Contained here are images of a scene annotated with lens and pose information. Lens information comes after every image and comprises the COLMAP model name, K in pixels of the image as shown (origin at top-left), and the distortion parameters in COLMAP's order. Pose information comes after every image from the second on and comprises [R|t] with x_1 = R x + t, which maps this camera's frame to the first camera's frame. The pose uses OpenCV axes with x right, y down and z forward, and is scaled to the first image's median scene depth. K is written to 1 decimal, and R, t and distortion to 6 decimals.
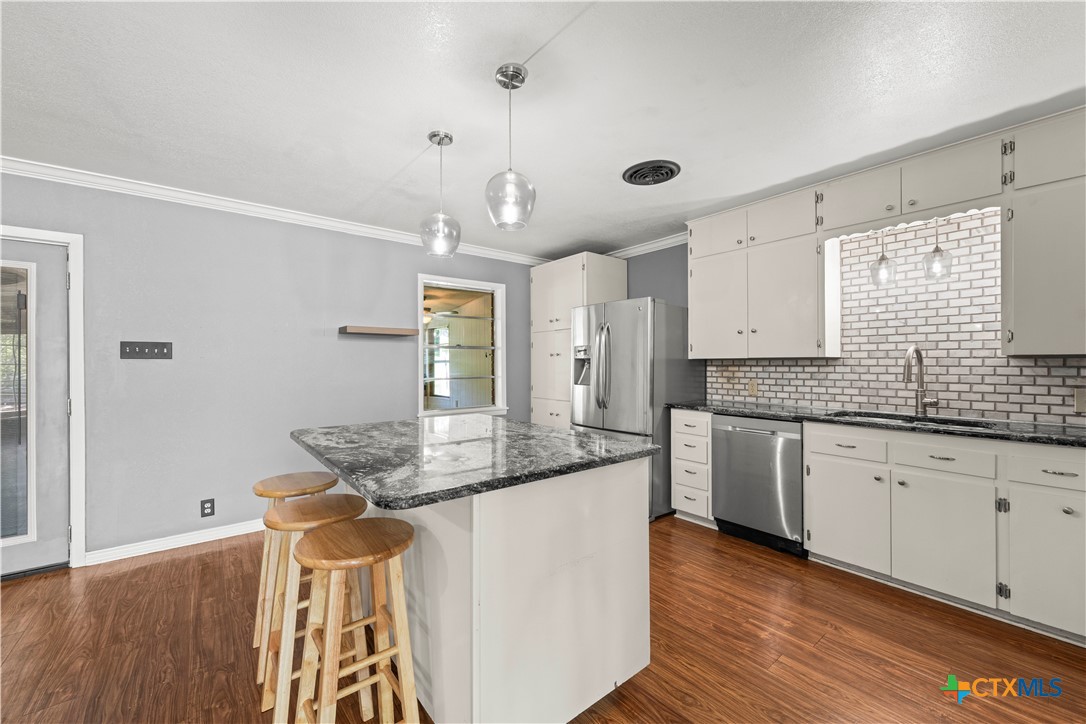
lens RADIAL K [[430.5, 0, 546.3], [0, 430.5, 360.2], [0, 0, 1]] dist [0.003267, -0.000489]
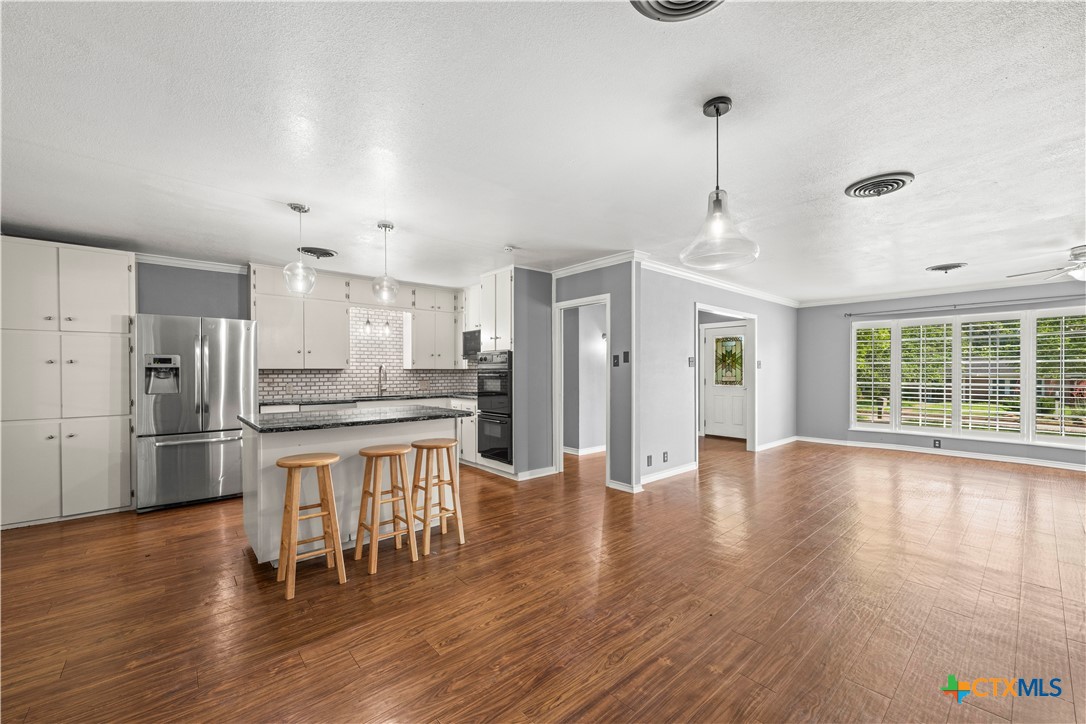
lens RADIAL K [[430.5, 0, 549.5], [0, 430.5, 368.5], [0, 0, 1]] dist [0.003267, -0.000489]
pose [[-0.044522, 0.009996, 0.998958, -1.617740], [-0.002635, 0.999945, -0.010123, 0.010177], [-0.999005, -0.003083, -0.044493, 0.260050]]
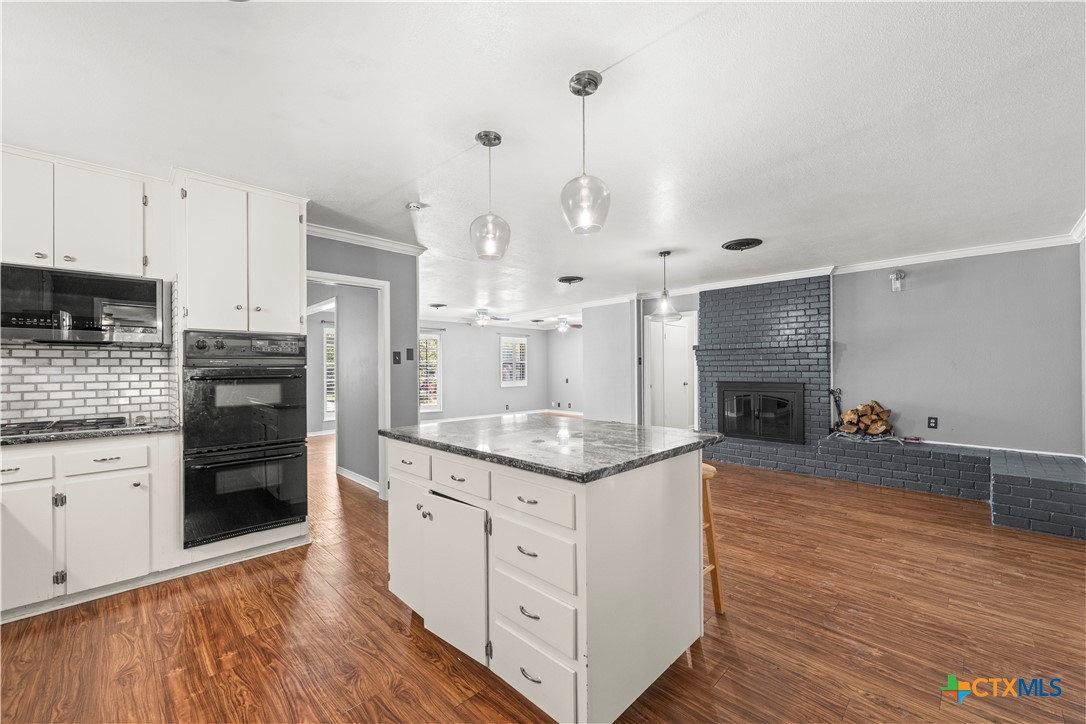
lens RADIAL K [[430.5, 0, 550.0], [0, 430.5, 367.0], [0, 0, 1]] dist [0.003267, -0.000489]
pose [[-0.994157, 0.013990, -0.107030, -0.093044], [0.014809, 0.999867, -0.006867, 0.014385], [0.106920, -0.008412, -0.994232, 1.737218]]
